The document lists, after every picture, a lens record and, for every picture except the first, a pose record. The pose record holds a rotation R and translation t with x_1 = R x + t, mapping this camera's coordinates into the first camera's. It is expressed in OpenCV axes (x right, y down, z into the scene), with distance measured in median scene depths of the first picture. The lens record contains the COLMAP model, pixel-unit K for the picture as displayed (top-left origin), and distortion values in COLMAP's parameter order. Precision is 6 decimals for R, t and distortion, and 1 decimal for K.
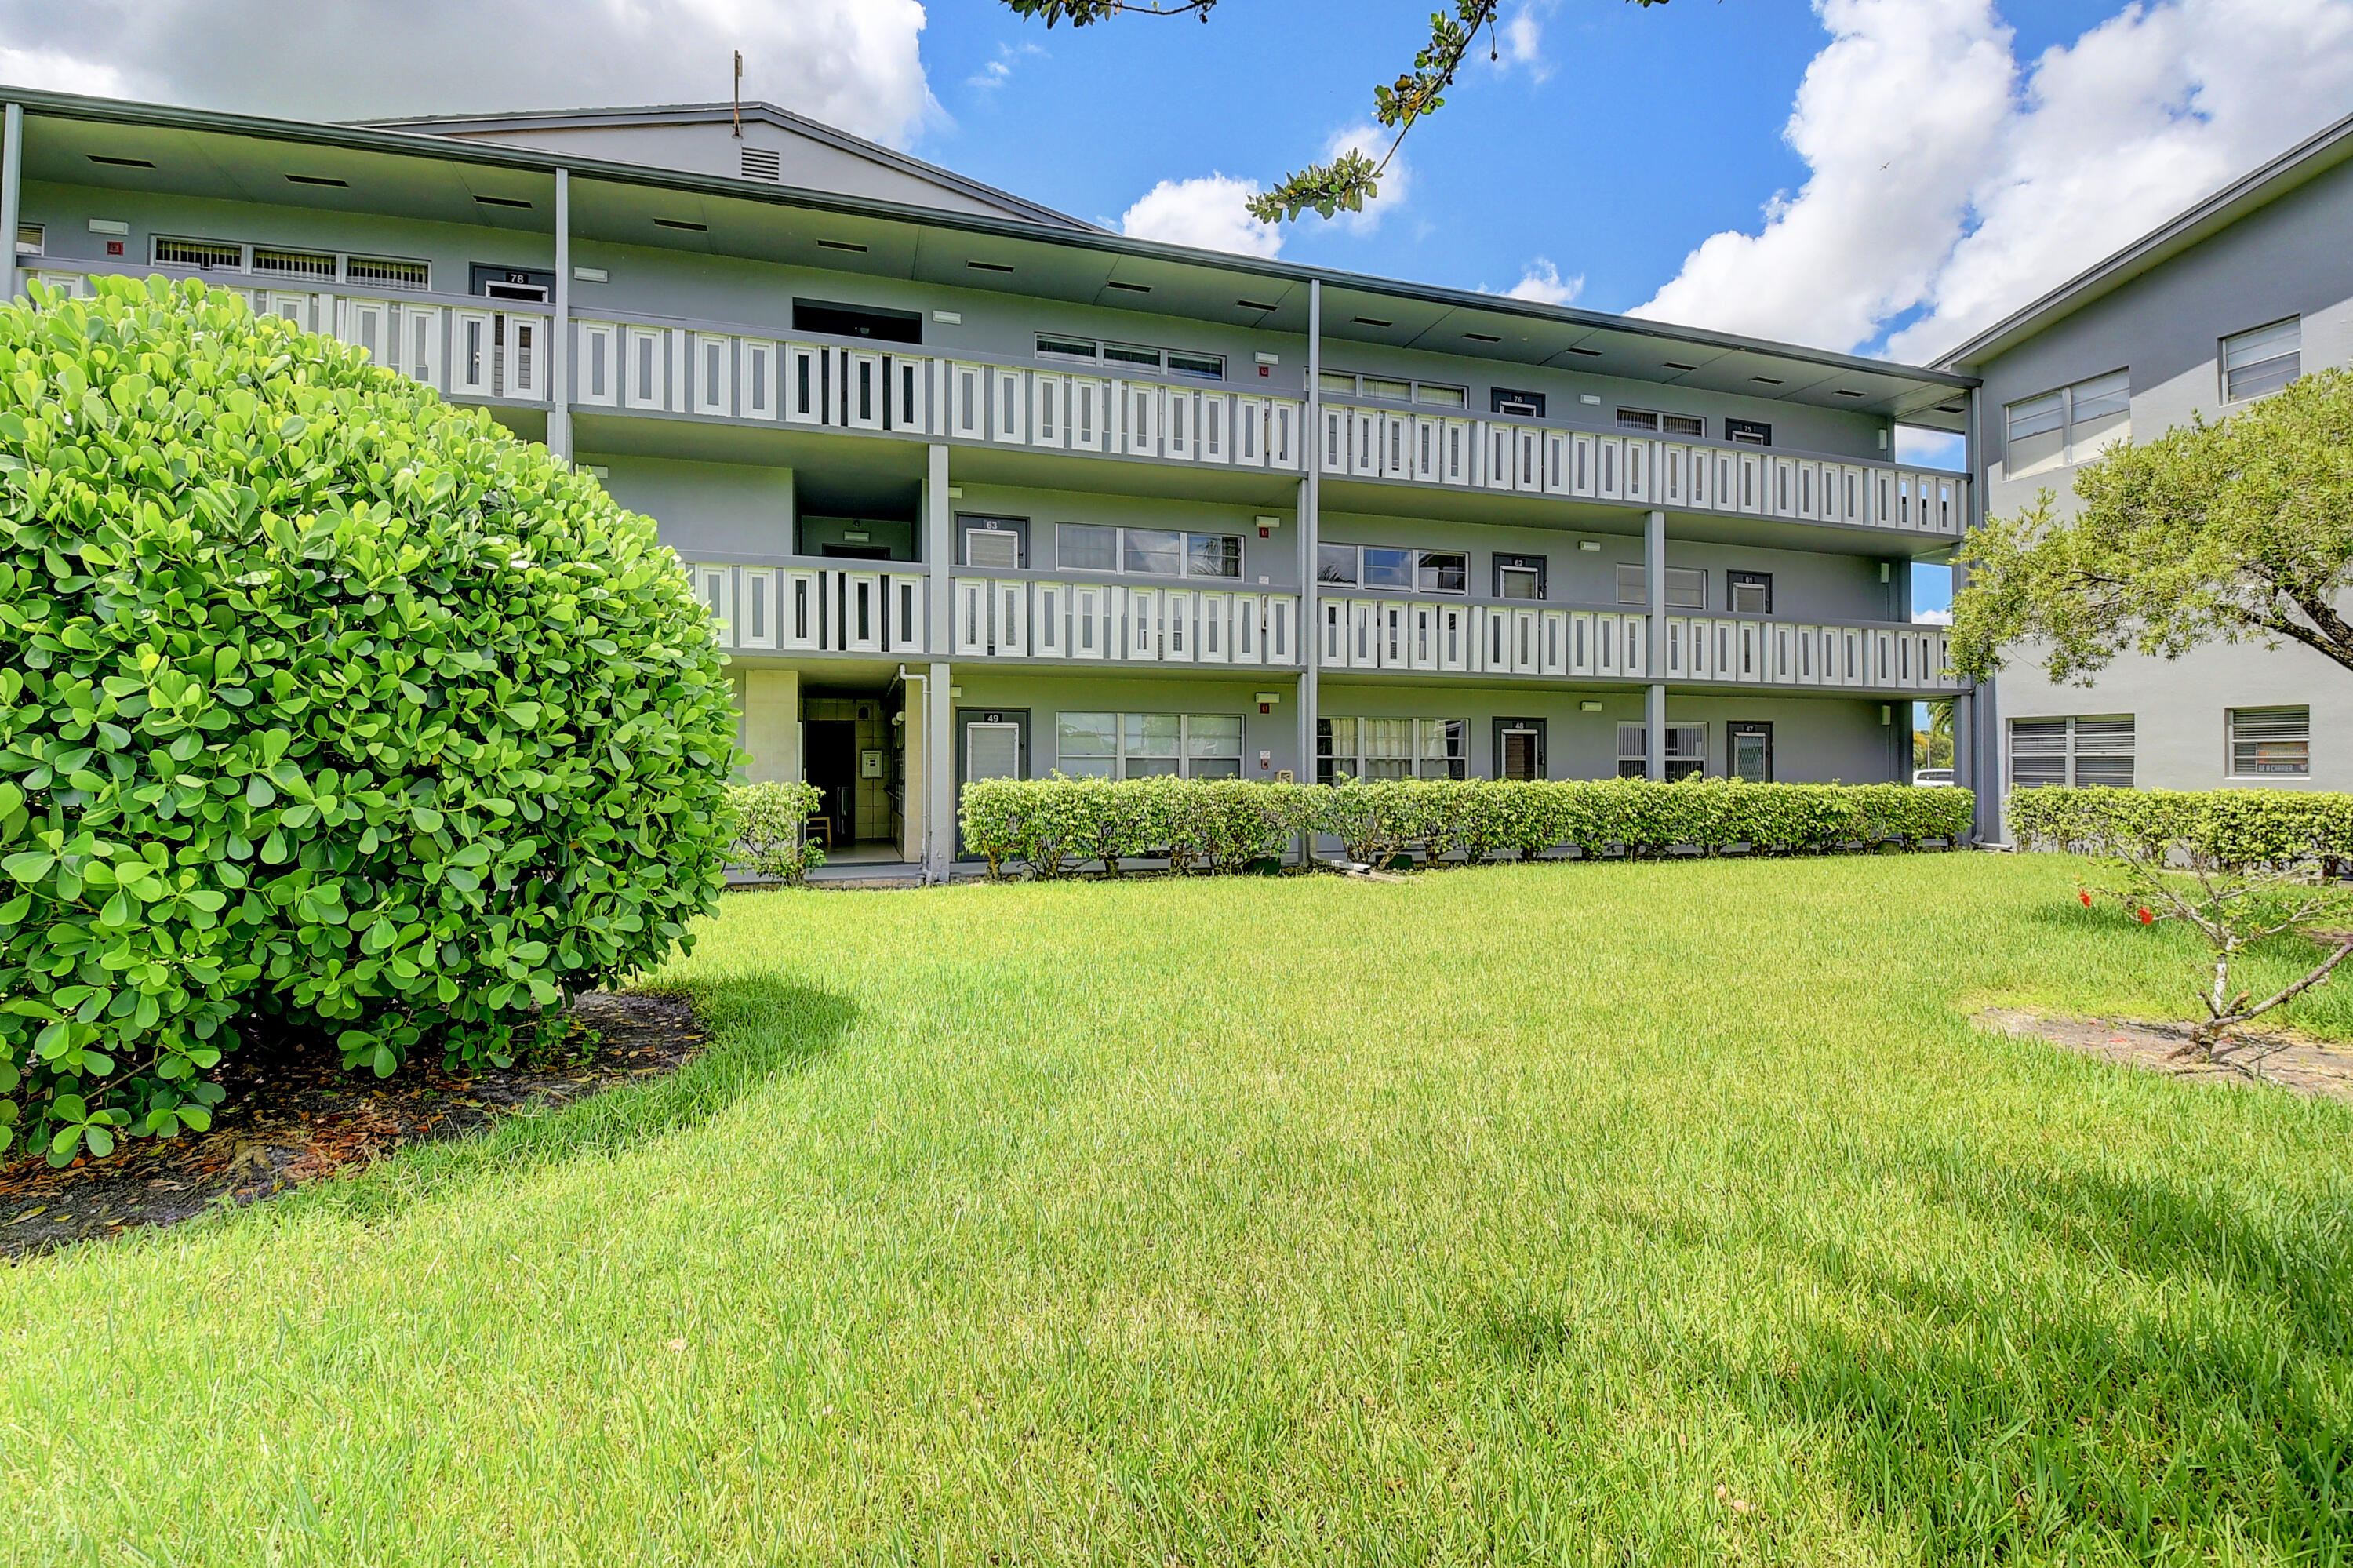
lens RADIAL K [[1033.0, 0, 1170.5], [0, 1033.0, 760.4], [0, 0, 1]] dist [0.007911, -0.022124]
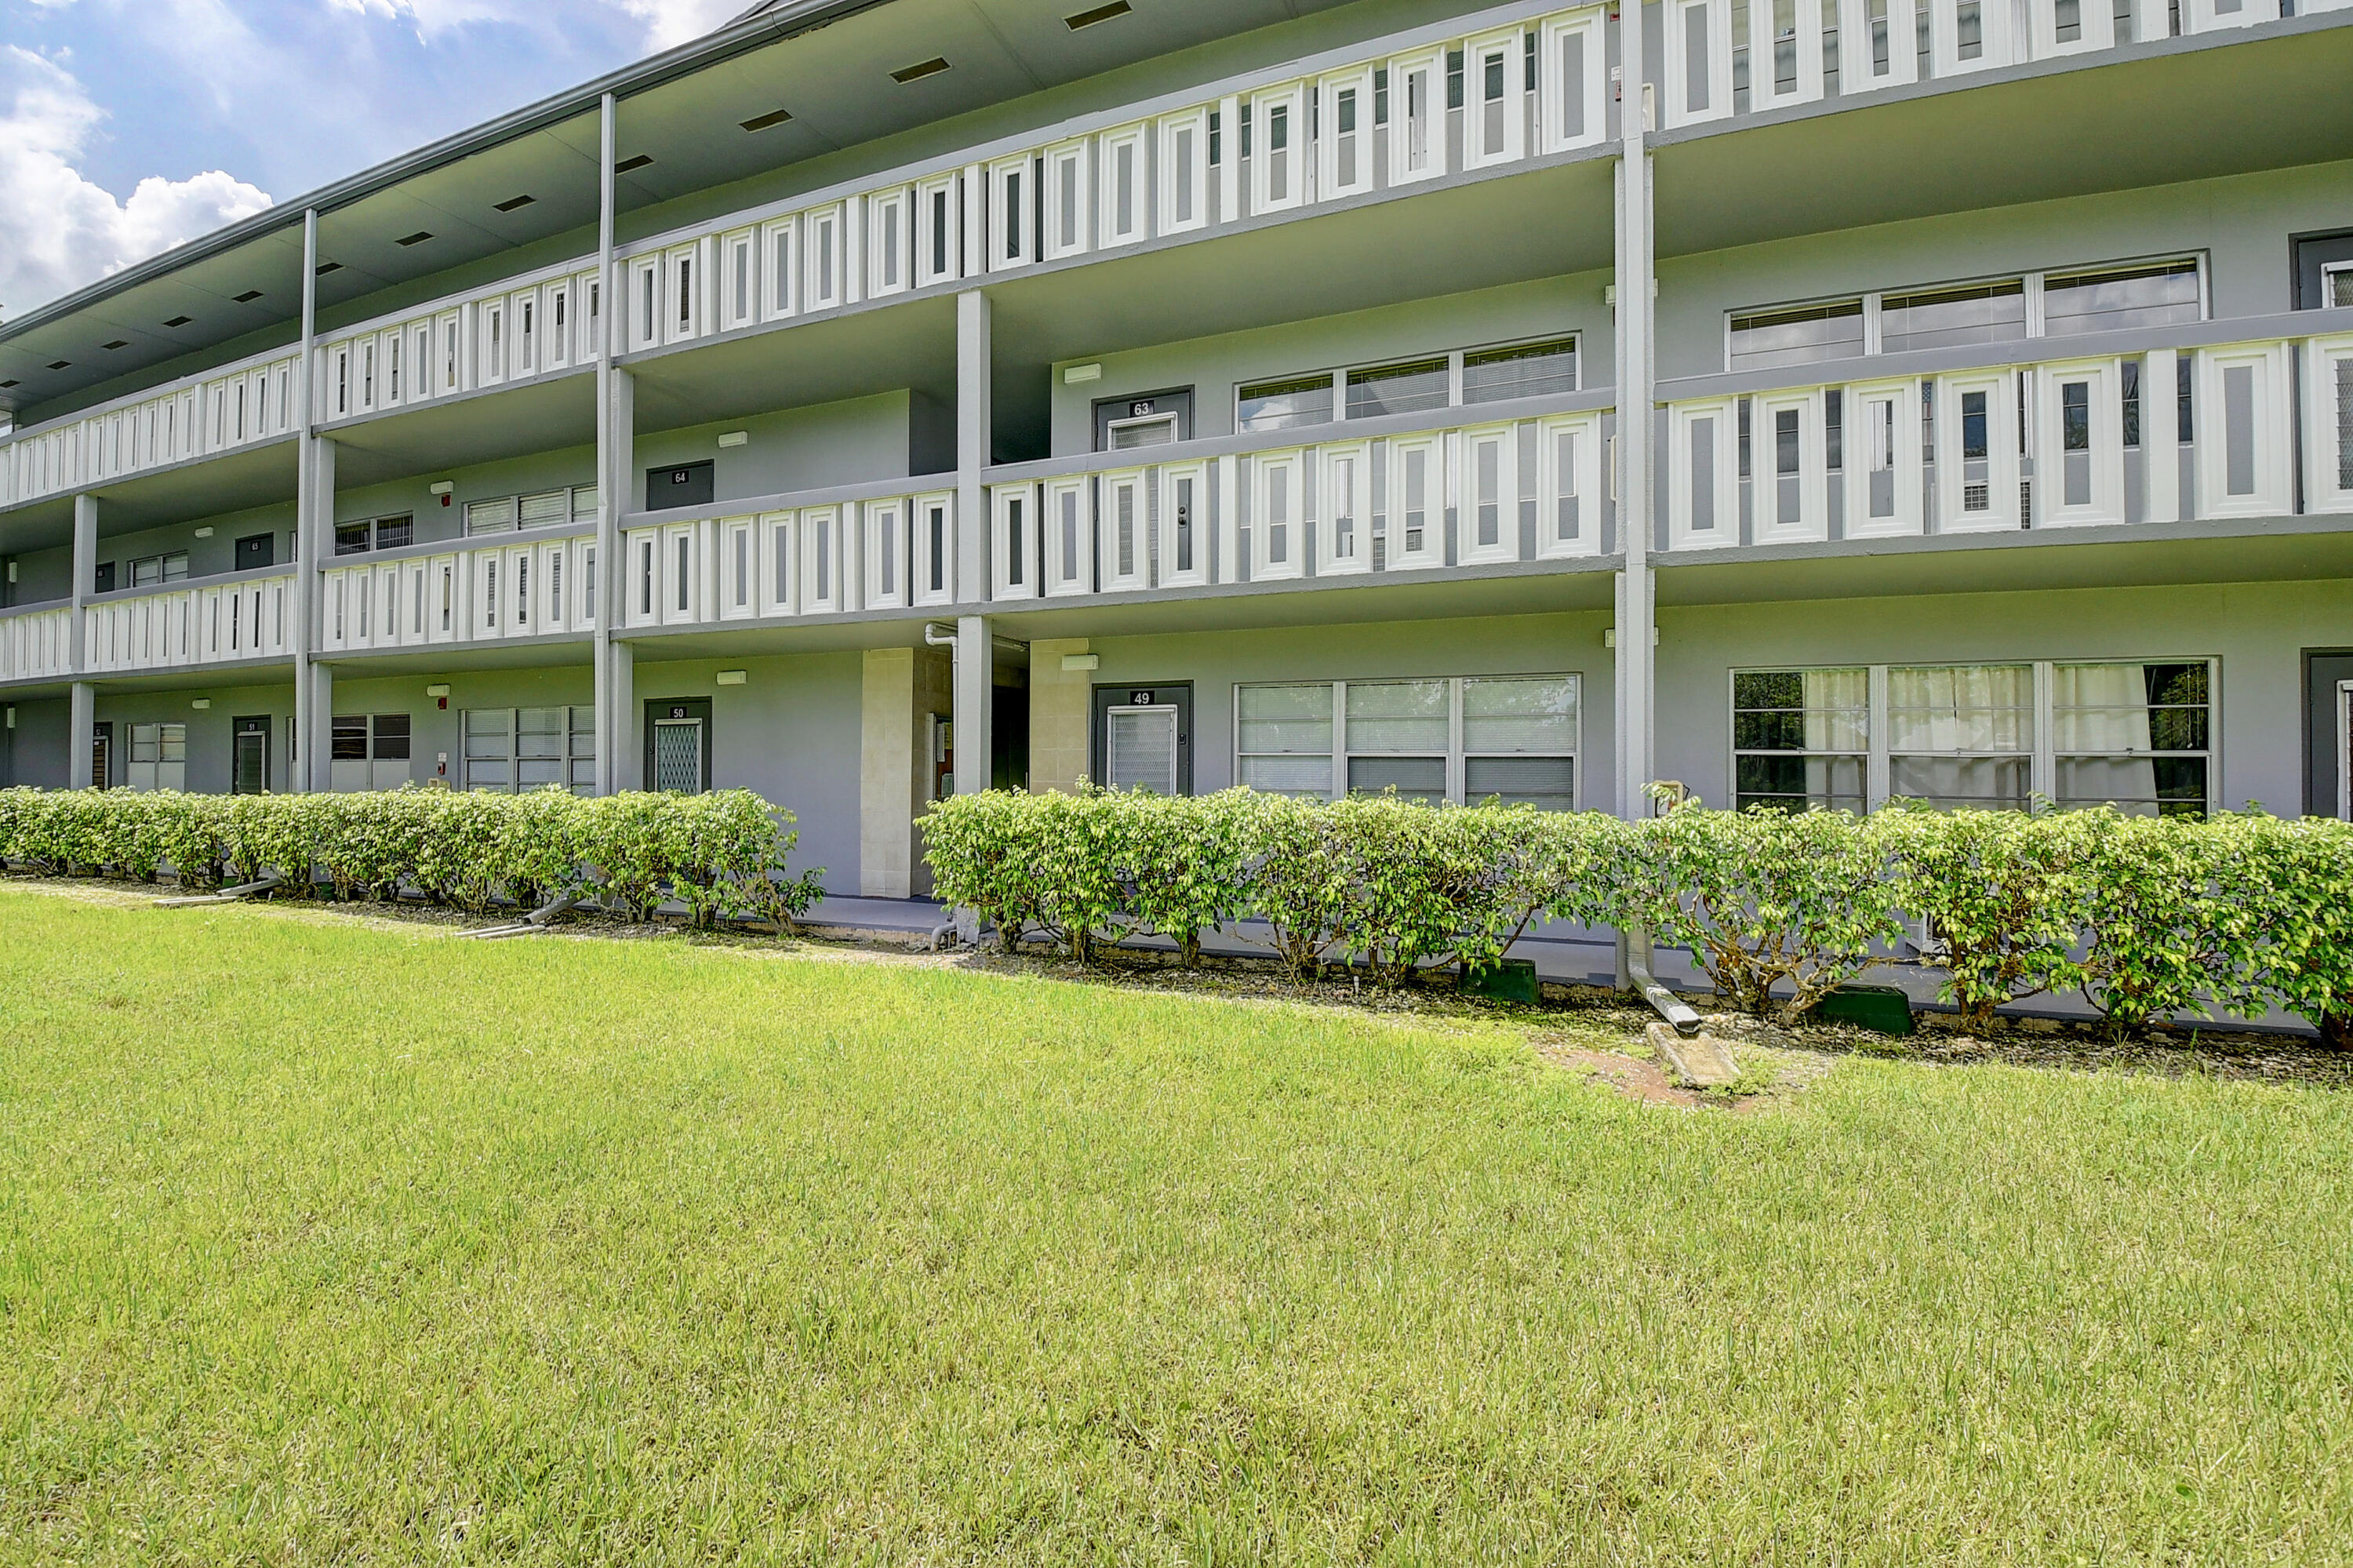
lens RADIAL K [[1033.0, 0, 1170.5], [0, 1033.0, 760.4], [0, 0, 1]] dist [0.007911, -0.022124]
pose [[0.764350, -0.003241, -0.644794, 0.271177], [0.001832, 0.999994, -0.002855, 0.000944], [0.644799, 0.001001, 0.764351, 0.505561]]
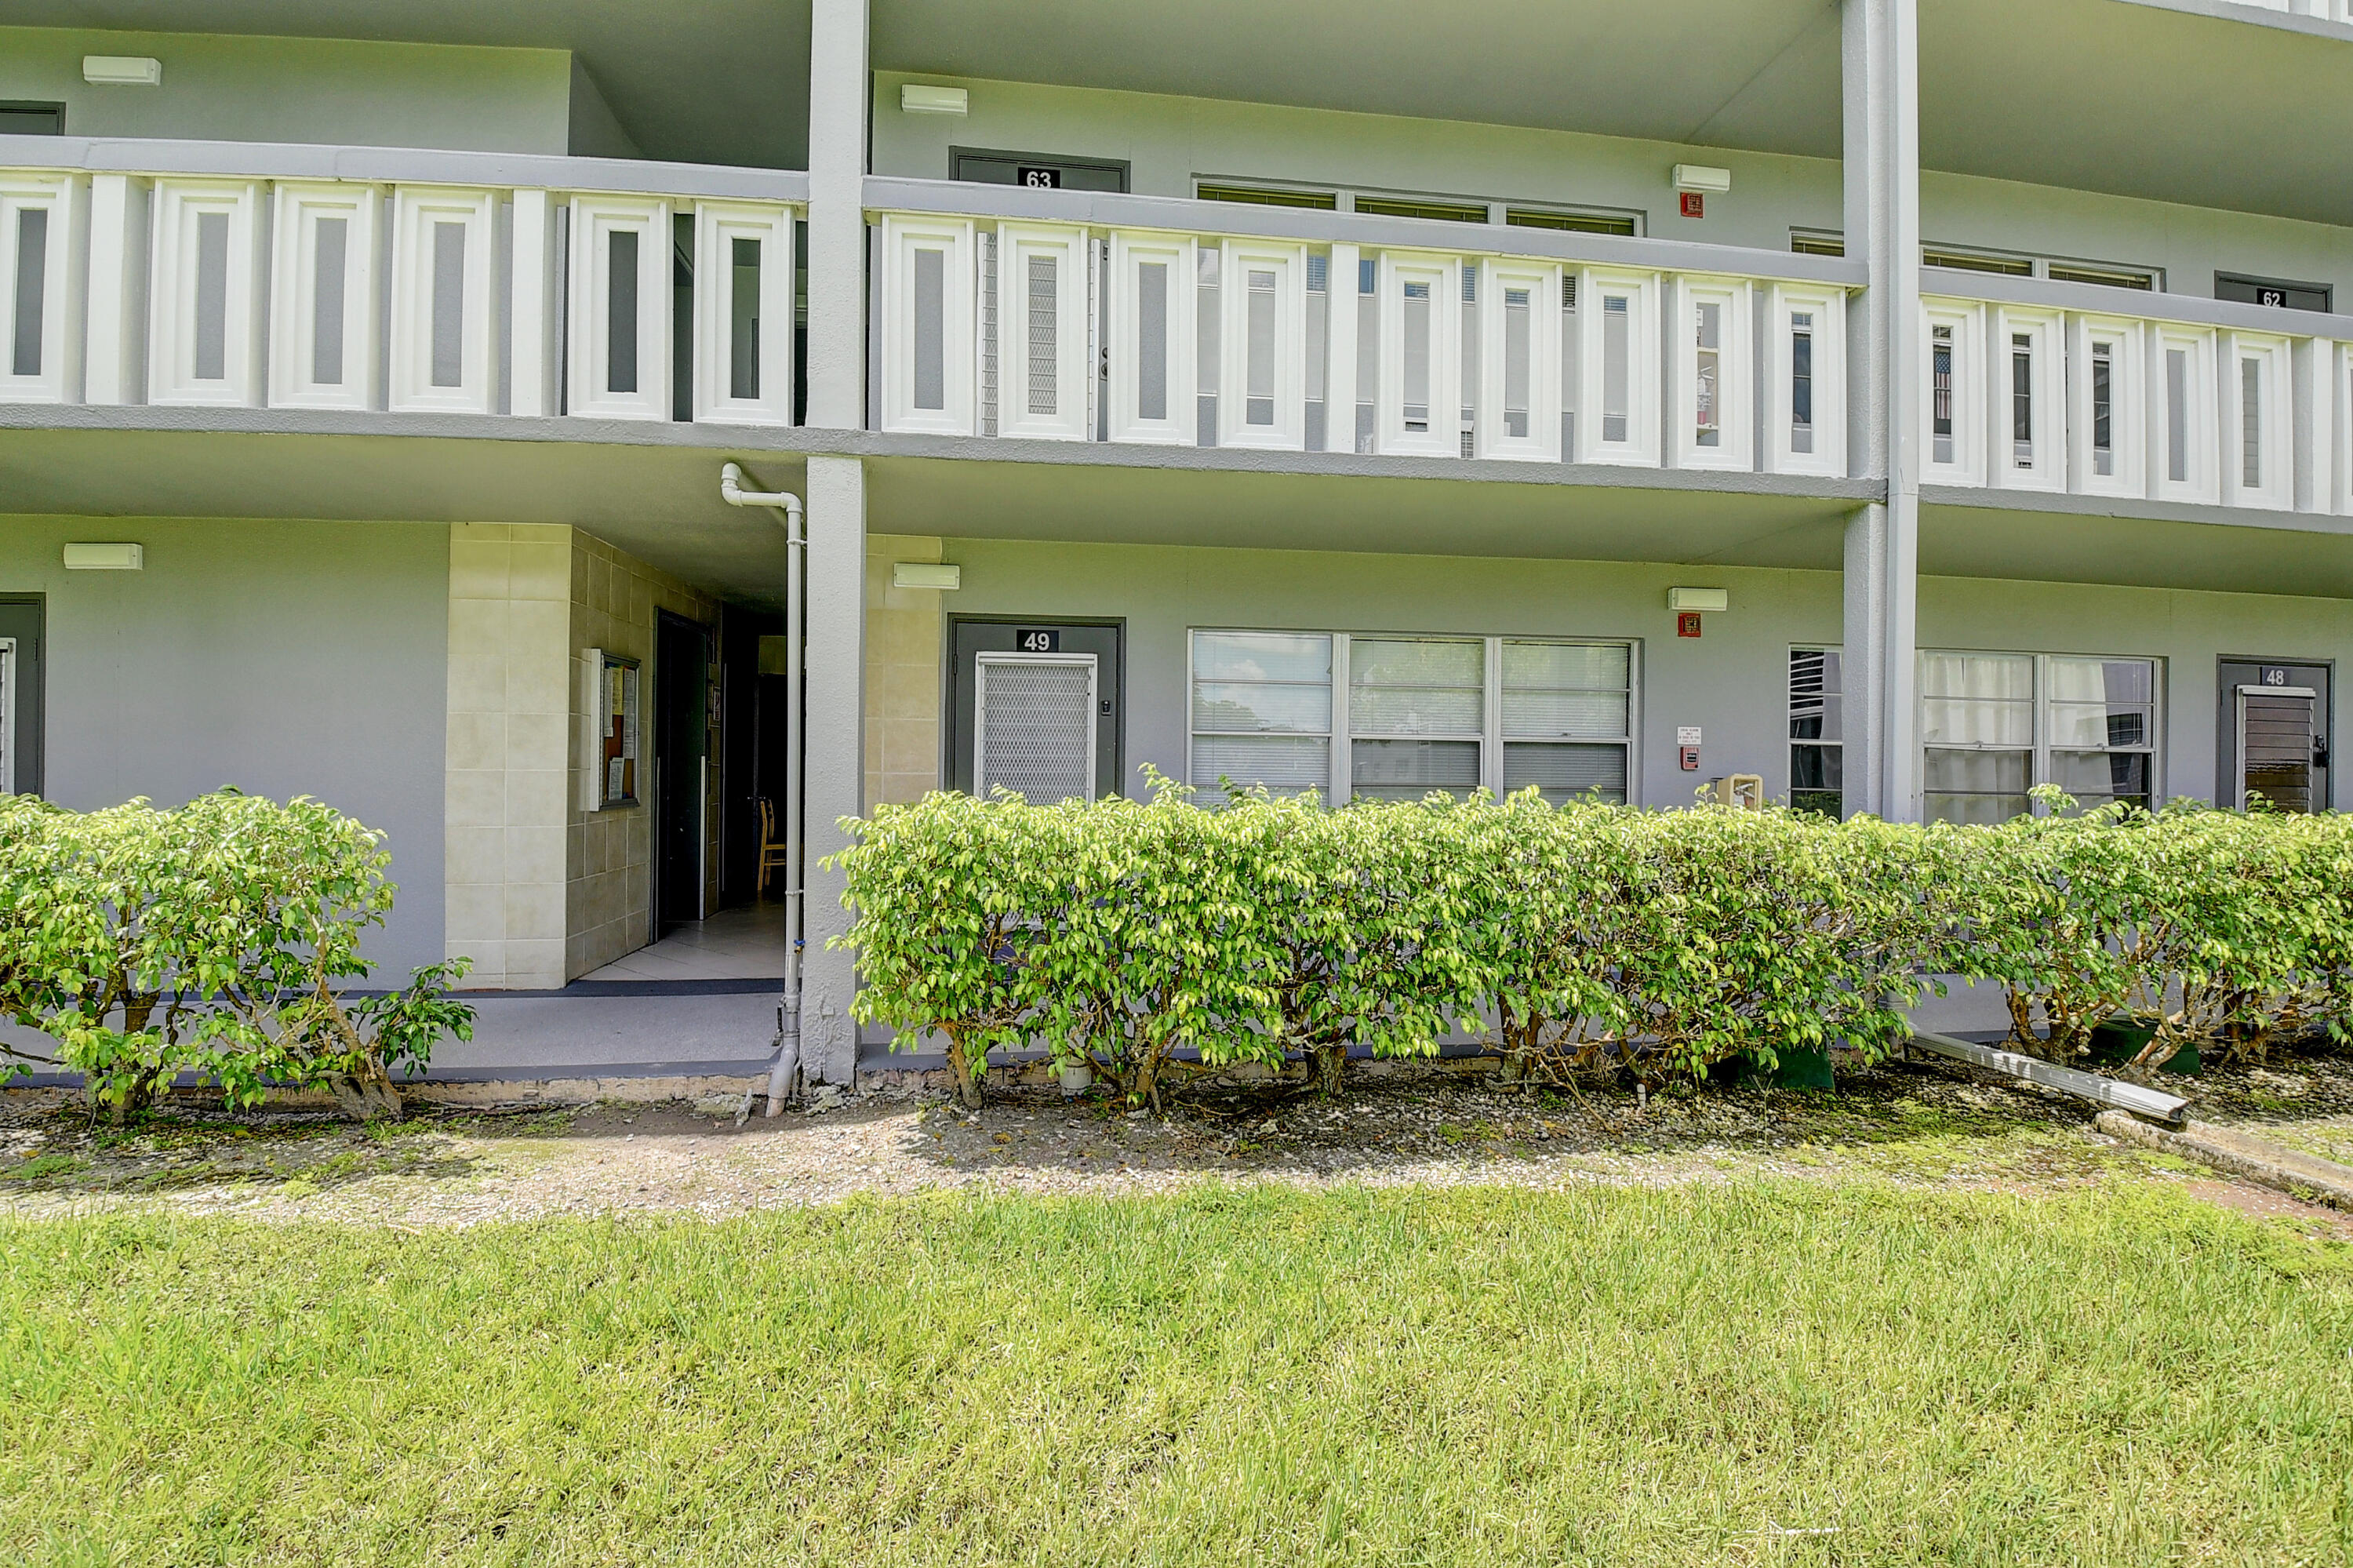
lens RADIAL K [[1033.0, 0, 1170.5], [0, 1033.0, 760.4], [0, 0, 1]] dist [0.007911, -0.022124]
pose [[0.982955, 0.011740, -0.183472, -0.041034], [-0.010218, 0.999905, 0.009234, 0.003063], [0.183563, -0.007202, 0.982982, 0.598896]]
